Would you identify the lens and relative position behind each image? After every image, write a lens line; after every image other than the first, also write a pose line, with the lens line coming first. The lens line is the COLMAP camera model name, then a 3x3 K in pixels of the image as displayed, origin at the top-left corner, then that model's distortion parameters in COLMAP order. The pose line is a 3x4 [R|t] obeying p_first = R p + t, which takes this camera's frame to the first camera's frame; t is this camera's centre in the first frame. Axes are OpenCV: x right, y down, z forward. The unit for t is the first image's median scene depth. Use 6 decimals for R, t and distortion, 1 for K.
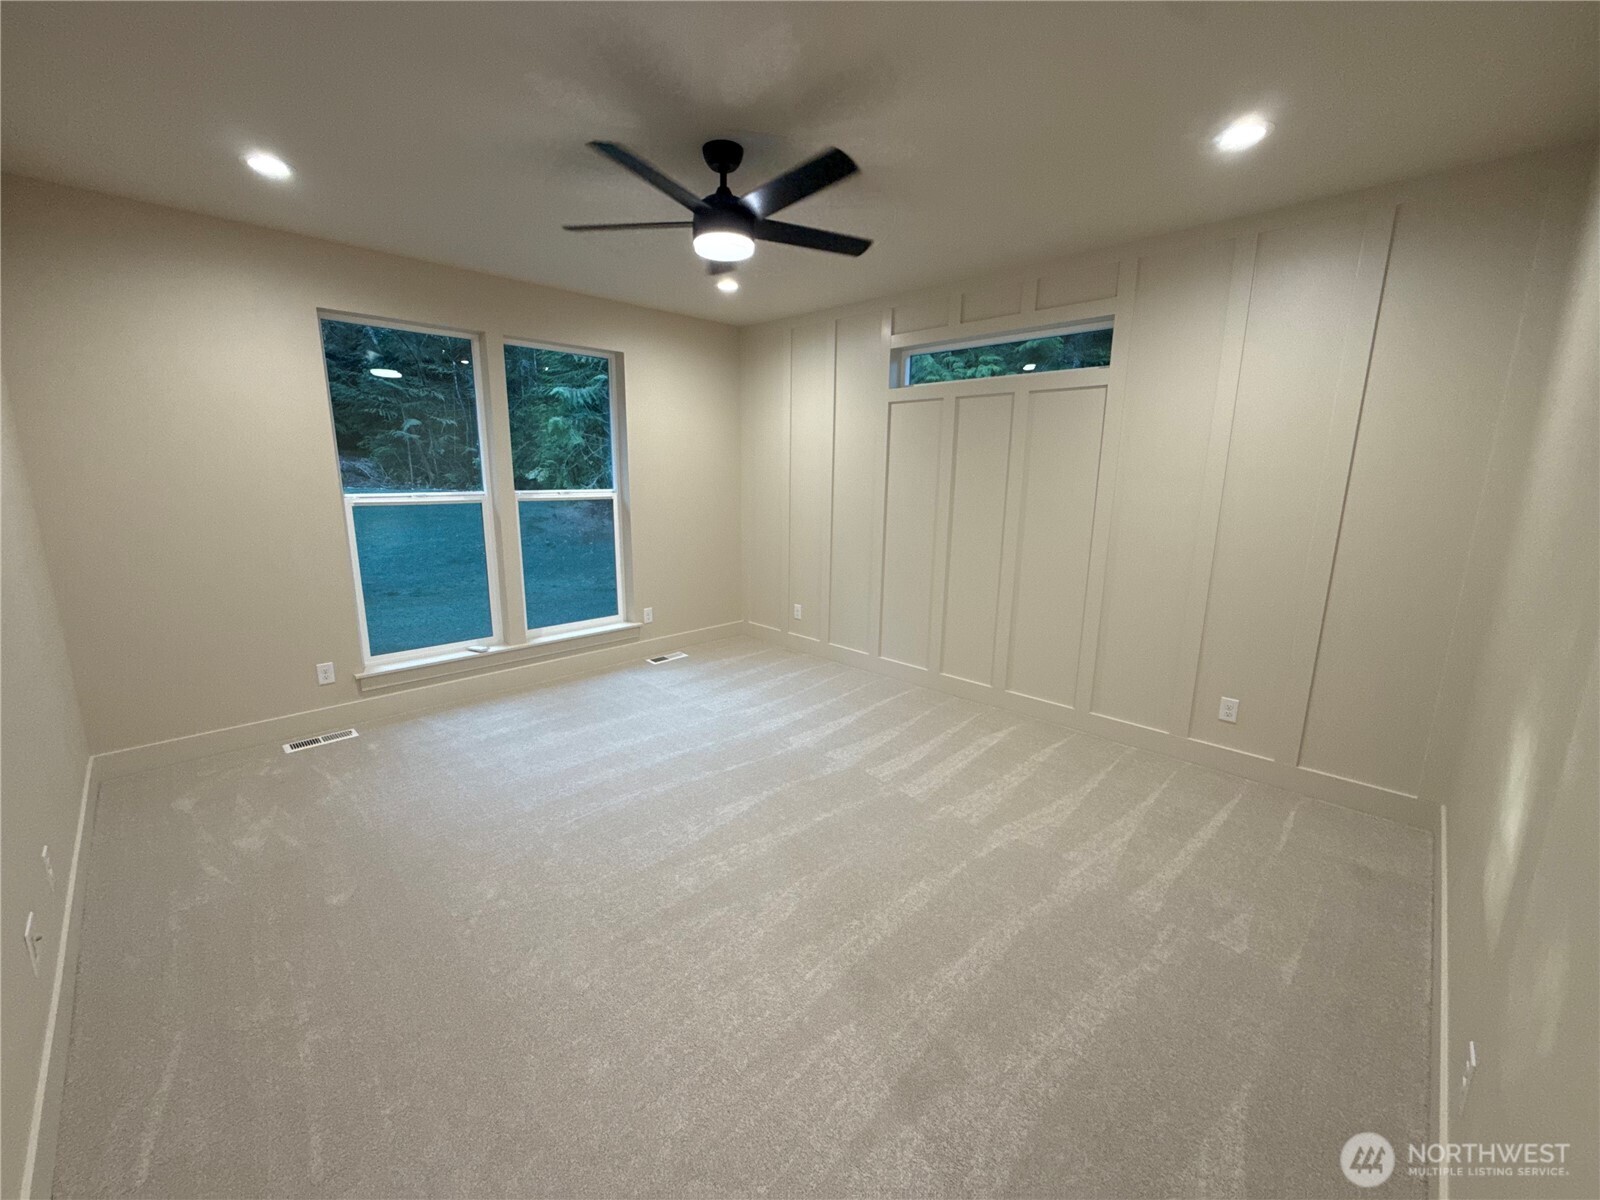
lens RADIAL K [[635.5, 0, 801.7], [0, 635.5, 597.4], [0, 0, 1]] dist [-0.007717, 0.002372]
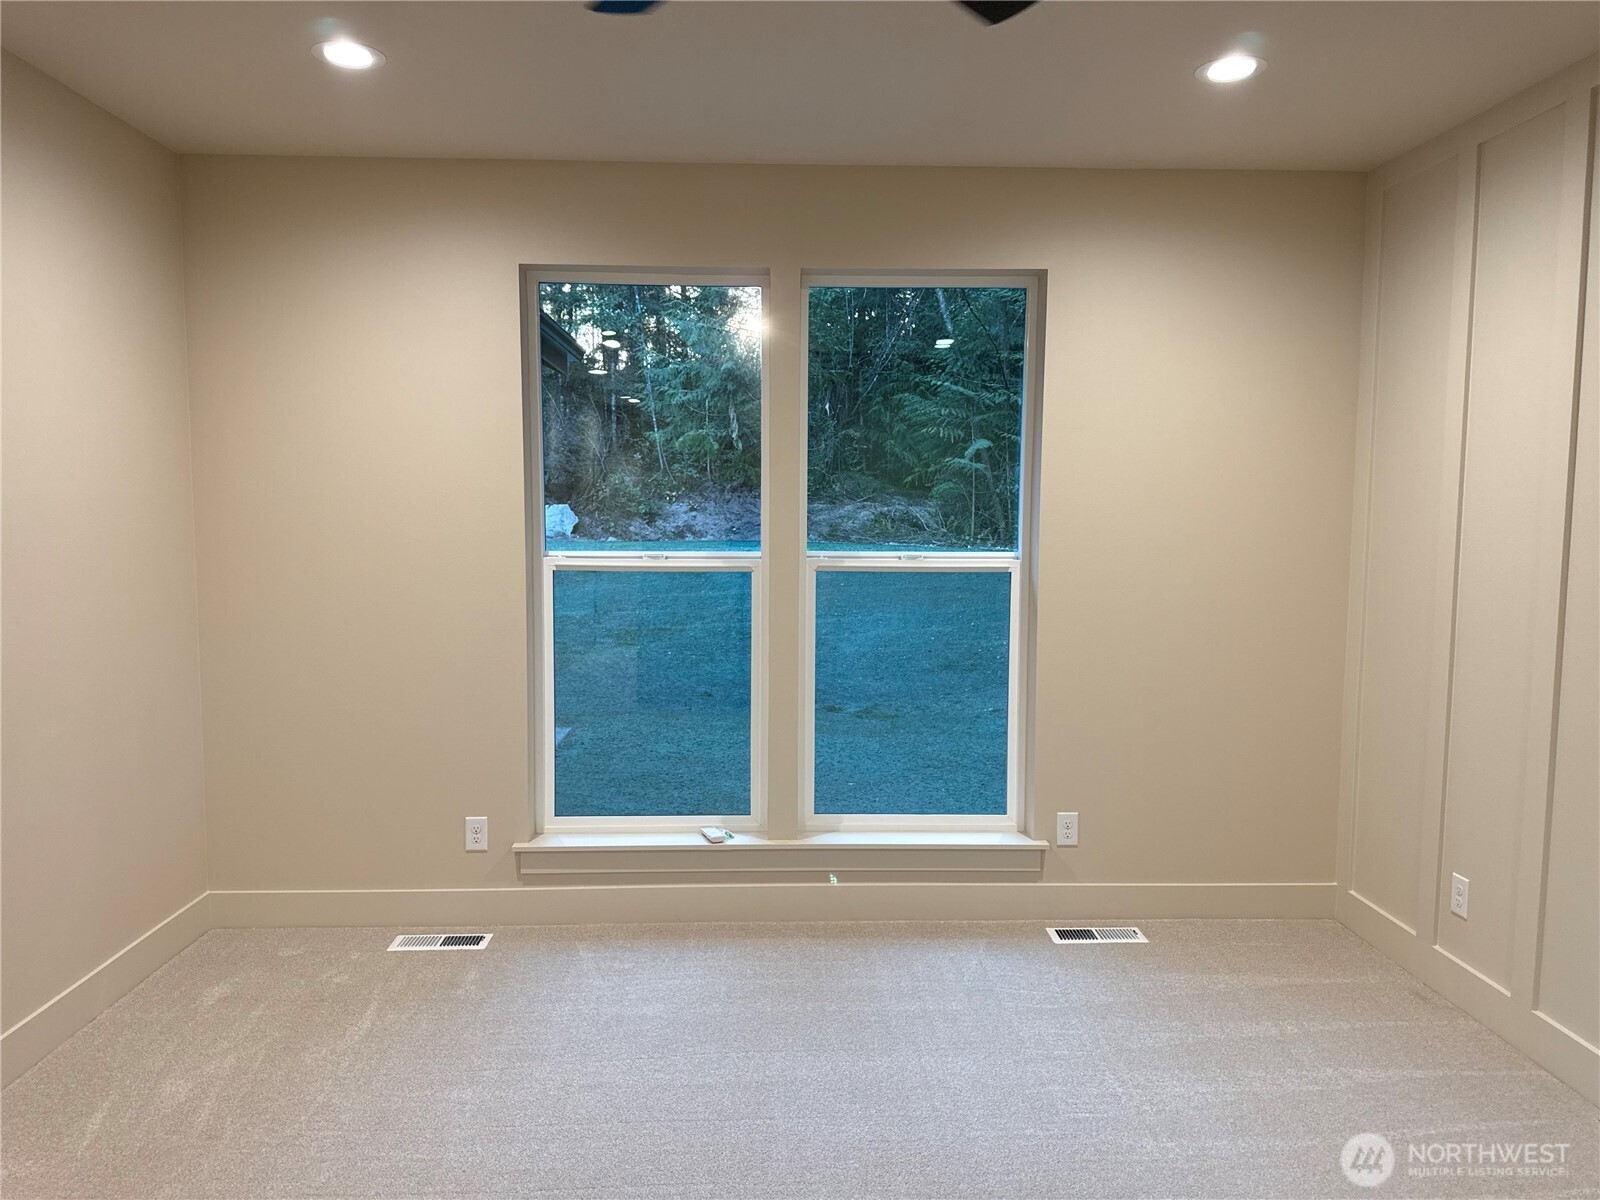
lens RADIAL K [[1128.5, 0, 795.1], [0, 1128.5, 604.2], [0, 0, 1]] dist [0.058656, -0.066095]
pose [[0.723038, 0.049373, -0.689042, 0.177052], [-0.133073, 0.988716, -0.068793, -0.051028], [0.677870, 0.141433, 0.721449, 0.279544]]
